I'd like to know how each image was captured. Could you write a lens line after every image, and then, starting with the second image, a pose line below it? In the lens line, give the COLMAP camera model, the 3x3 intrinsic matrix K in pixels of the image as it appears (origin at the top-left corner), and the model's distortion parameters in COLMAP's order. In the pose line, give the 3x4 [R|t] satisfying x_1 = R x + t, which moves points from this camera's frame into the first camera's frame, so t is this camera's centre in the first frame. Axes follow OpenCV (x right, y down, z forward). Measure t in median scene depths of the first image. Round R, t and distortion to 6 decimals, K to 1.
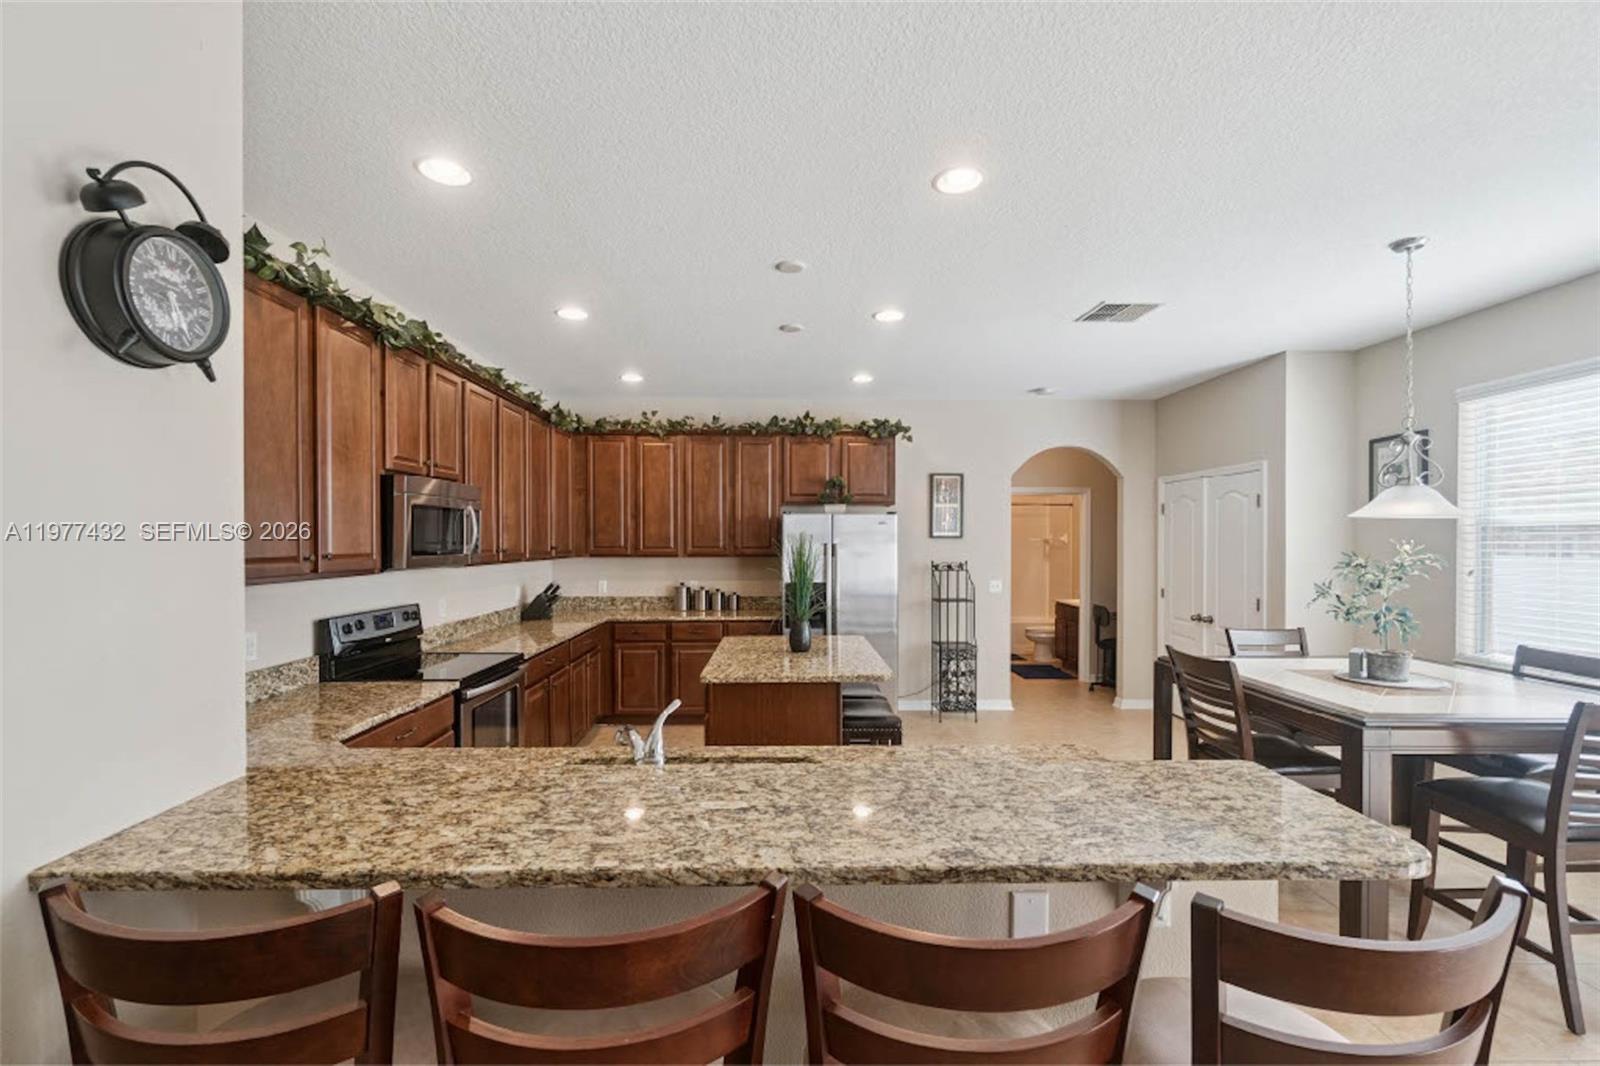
lens RADIAL K [[691.6, 0, 795.1], [0, 691.6, 542.5], [0, 0, 1]] dist [-0.000582, -0.000011]
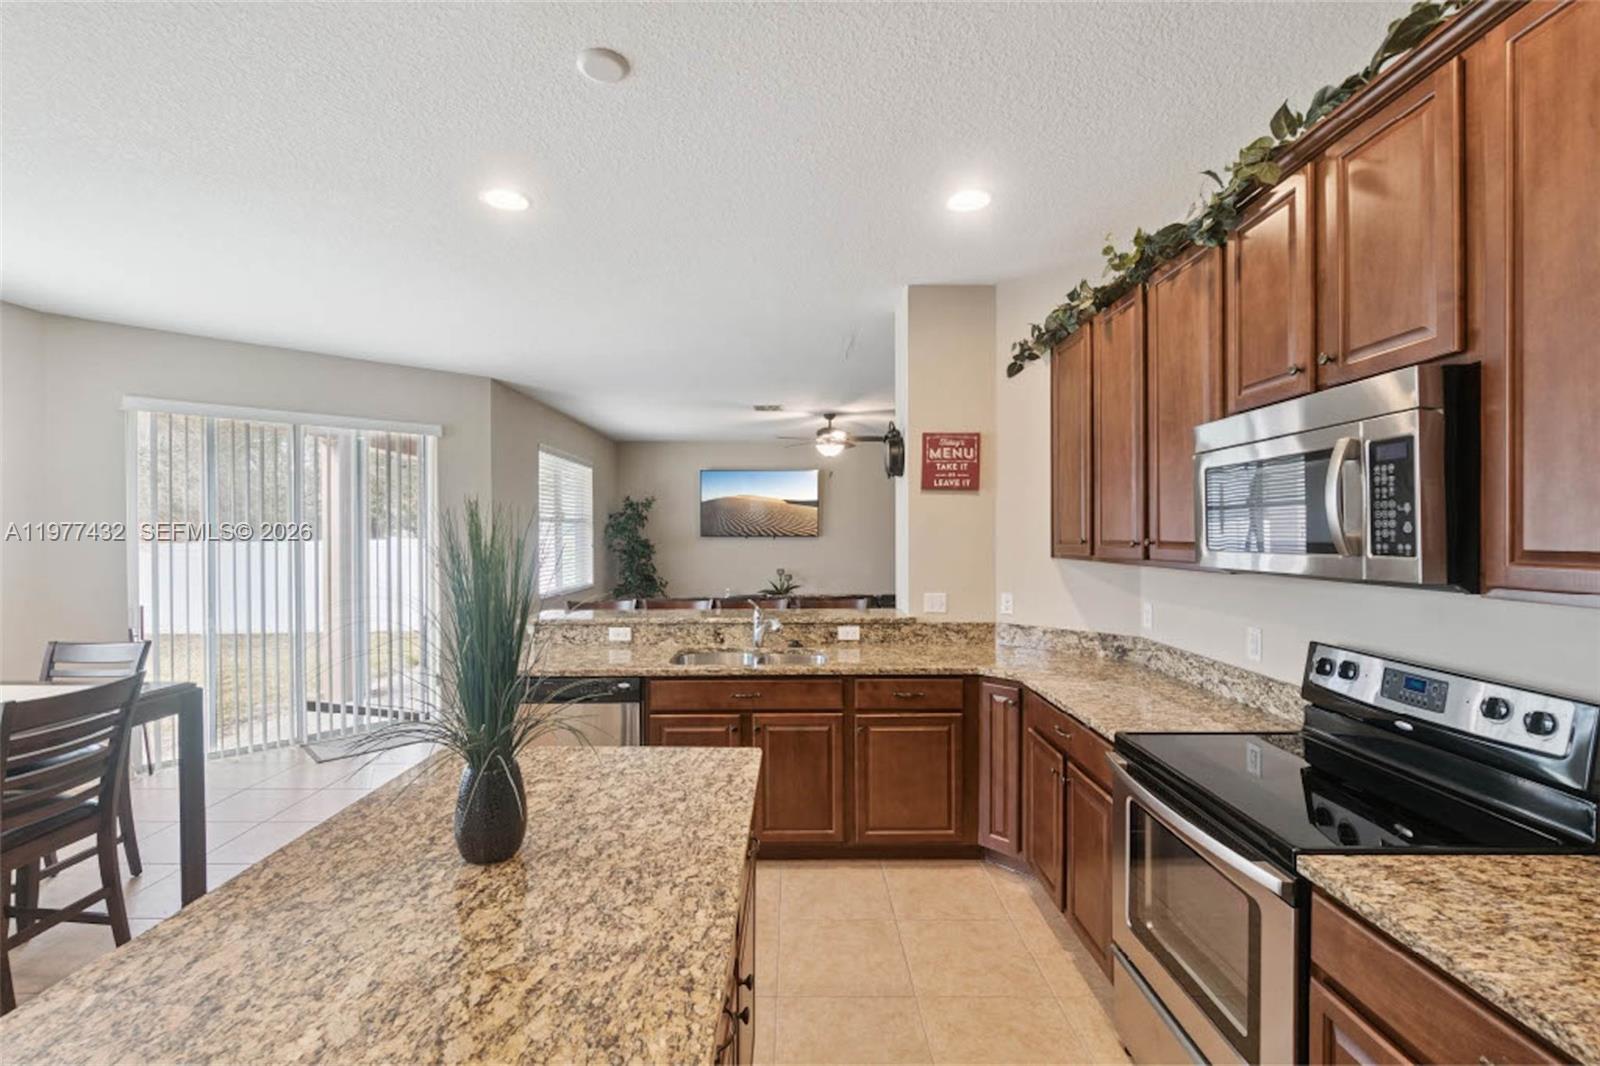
lens RADIAL K [[701.5, 0, 797.7], [0, 701.5, 533.6], [0, 0, 1]] dist [-0.000065, 0.000030]
pose [[-0.999948, 0.004826, 0.009003, -0.098028], [0.004897, 0.999957, 0.007844, -0.000566], [-0.008965, 0.007887, -0.999929, 0.887303]]
